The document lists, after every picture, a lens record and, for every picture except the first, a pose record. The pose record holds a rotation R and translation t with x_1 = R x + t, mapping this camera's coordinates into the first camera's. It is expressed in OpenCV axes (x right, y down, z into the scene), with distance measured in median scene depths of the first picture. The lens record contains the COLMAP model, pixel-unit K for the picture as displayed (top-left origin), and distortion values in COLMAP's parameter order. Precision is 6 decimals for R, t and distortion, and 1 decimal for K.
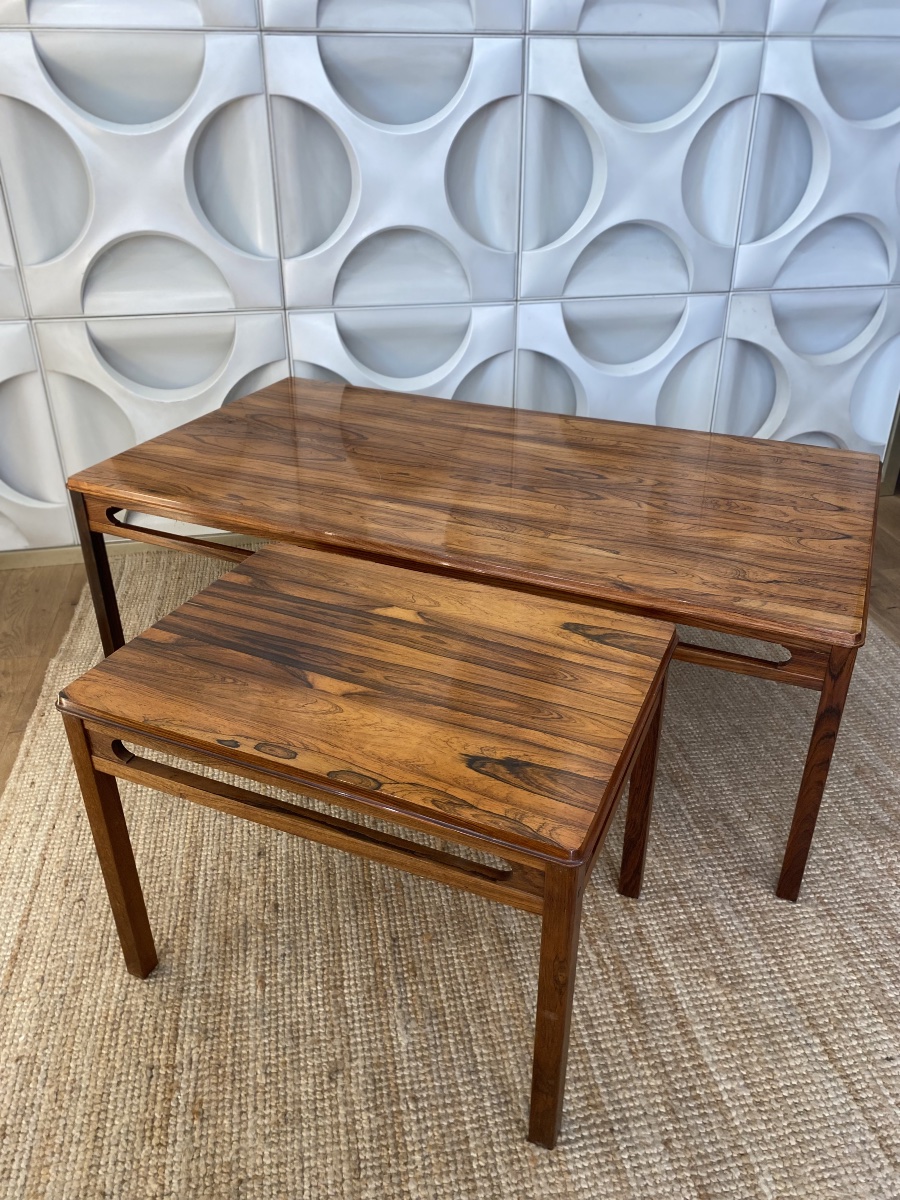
lens RADIAL K [[922.4, 0, 457.2], [0, 922.4, 582.8], [0, 0, 1]] dist [-0.001817, 0.002699]
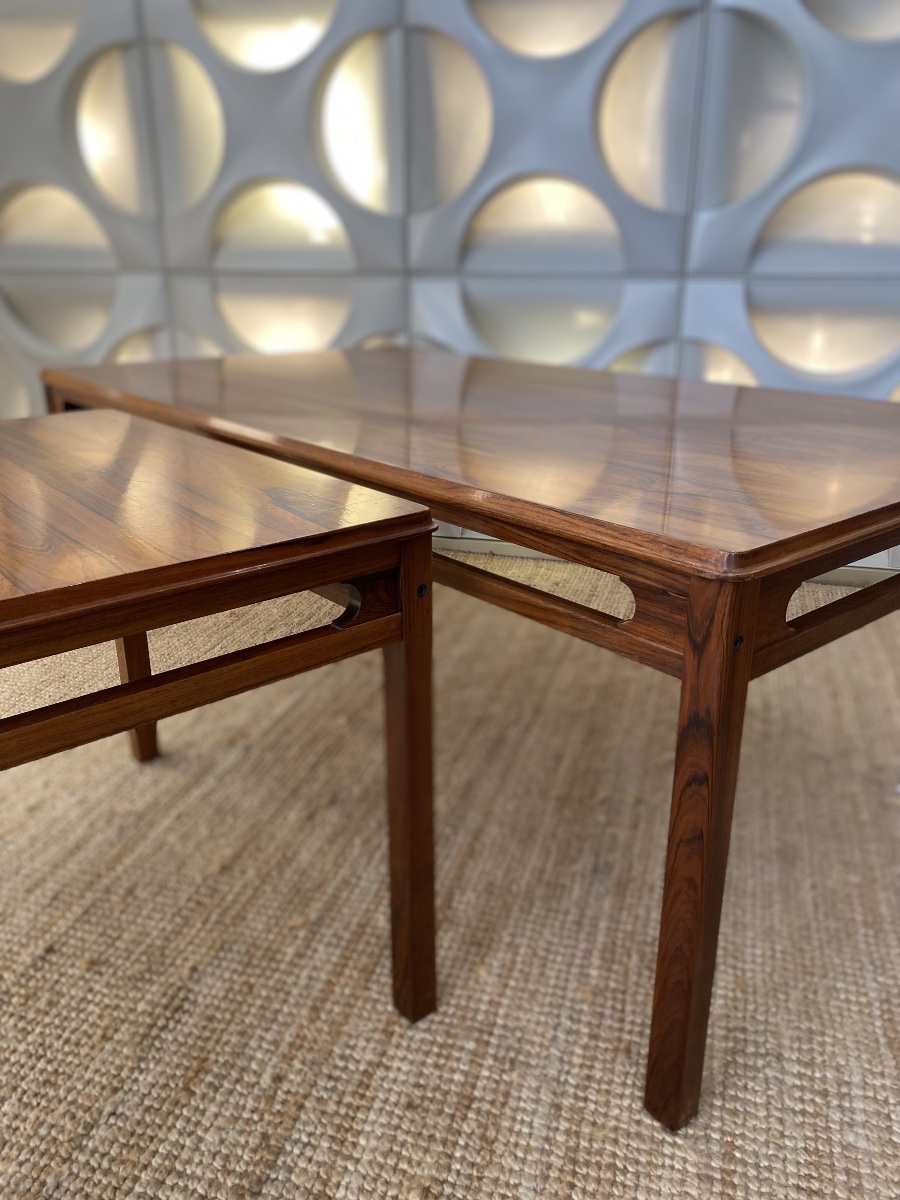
lens RADIAL K [[926.6, 0, 456.6], [0, 926.6, 588.6], [0, 0, 1]] dist [0.001262, -0.002575]
pose [[0.898791, 0.147910, -0.412671, 0.469875], [-0.208418, 0.972341, -0.105424, 0.143526], [0.385663, 0.180763, 0.904759, 0.472570]]
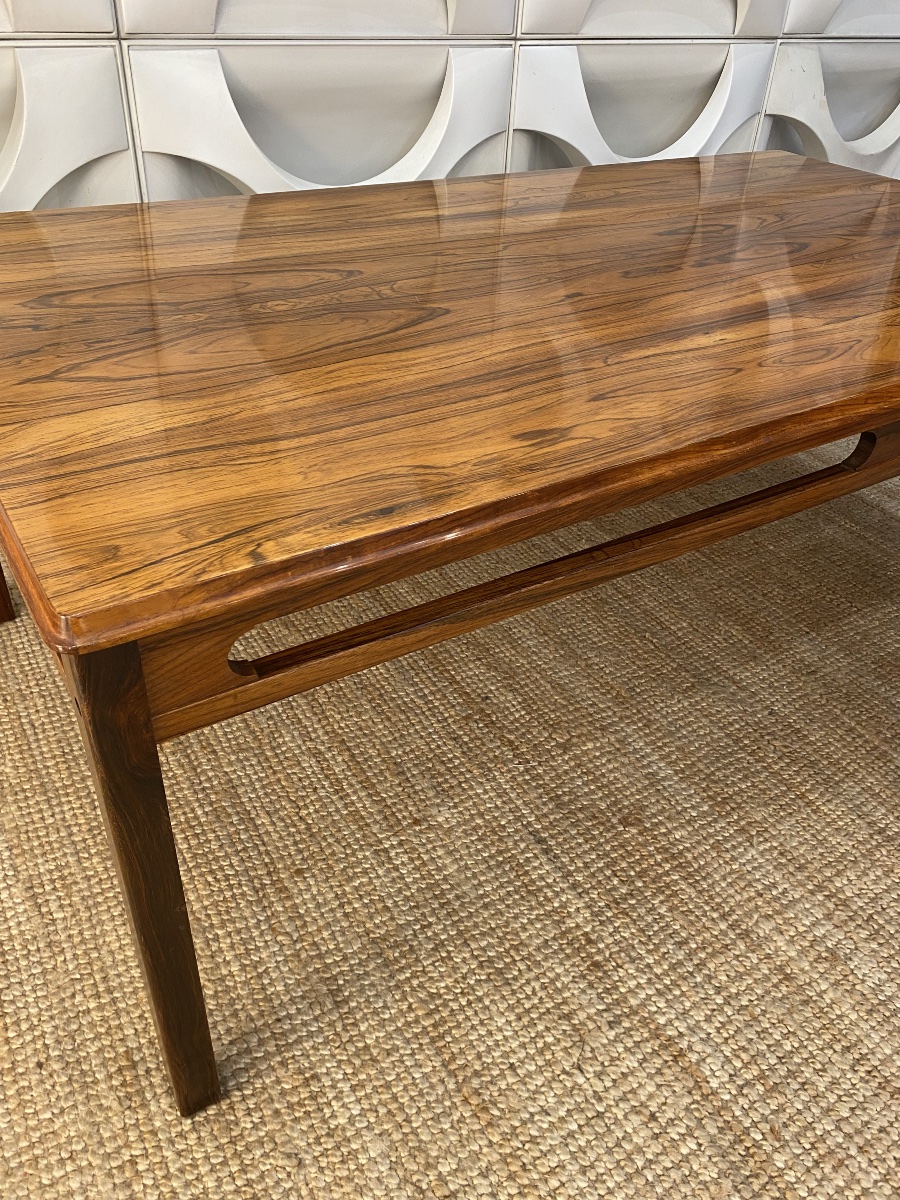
lens RADIAL K [[913.8, 0, 449.8], [0, 913.8, 576.0], [0, 0, 1]] dist [0.008039, -0.008886]
pose [[0.926710, -0.174775, 0.332659, -0.416155], [0.130263, 0.979777, 0.151882, -0.122156], [-0.352477, -0.097417, 0.930736, 0.813641]]
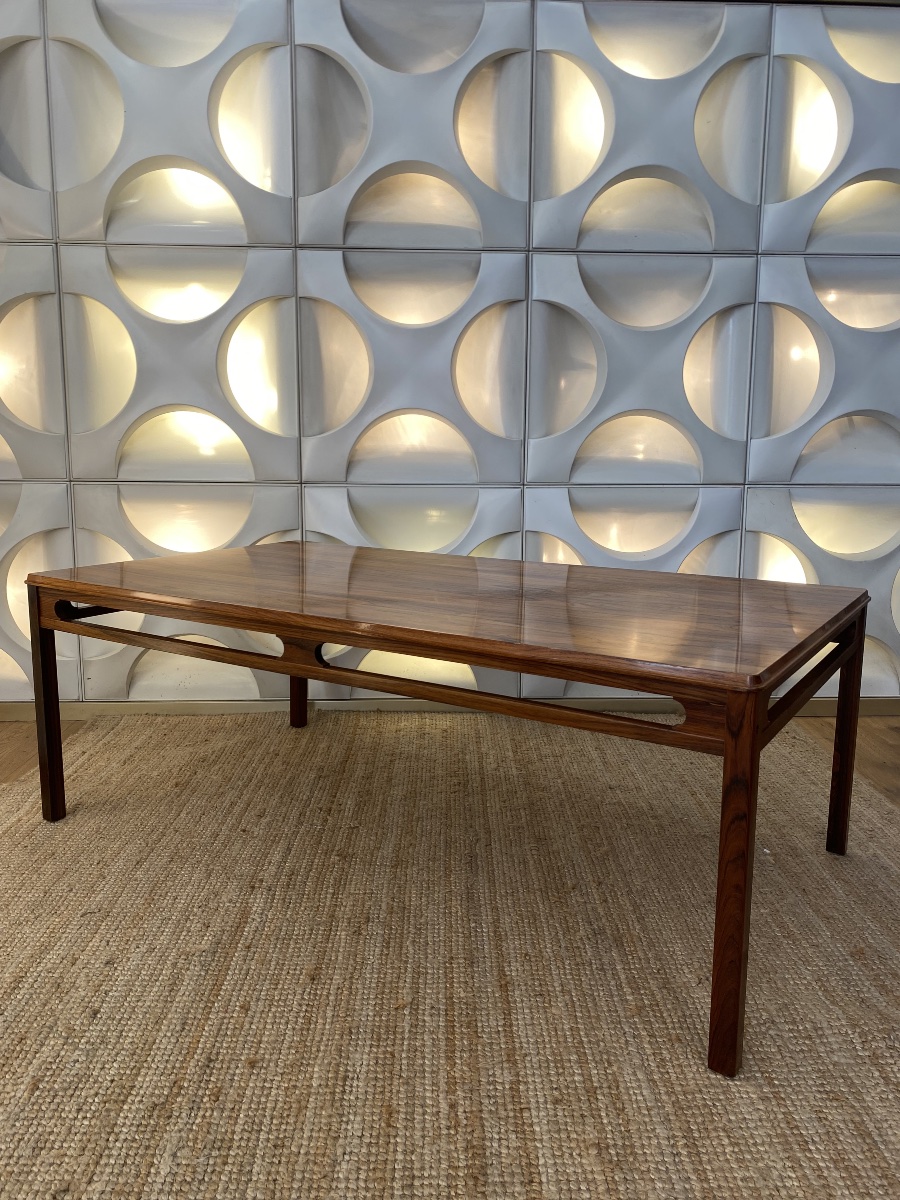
lens RADIAL K [[914.1, 0, 449.7], [0, 914.1, 580.1], [0, 0, 1]] dist [0.013968, -0.013404]
pose [[0.987106, 0.028804, -0.157454, 0.268790], [-0.080081, 0.940588, -0.329973, 0.251999], [0.138595, 0.338327, 0.930767, 0.141658]]
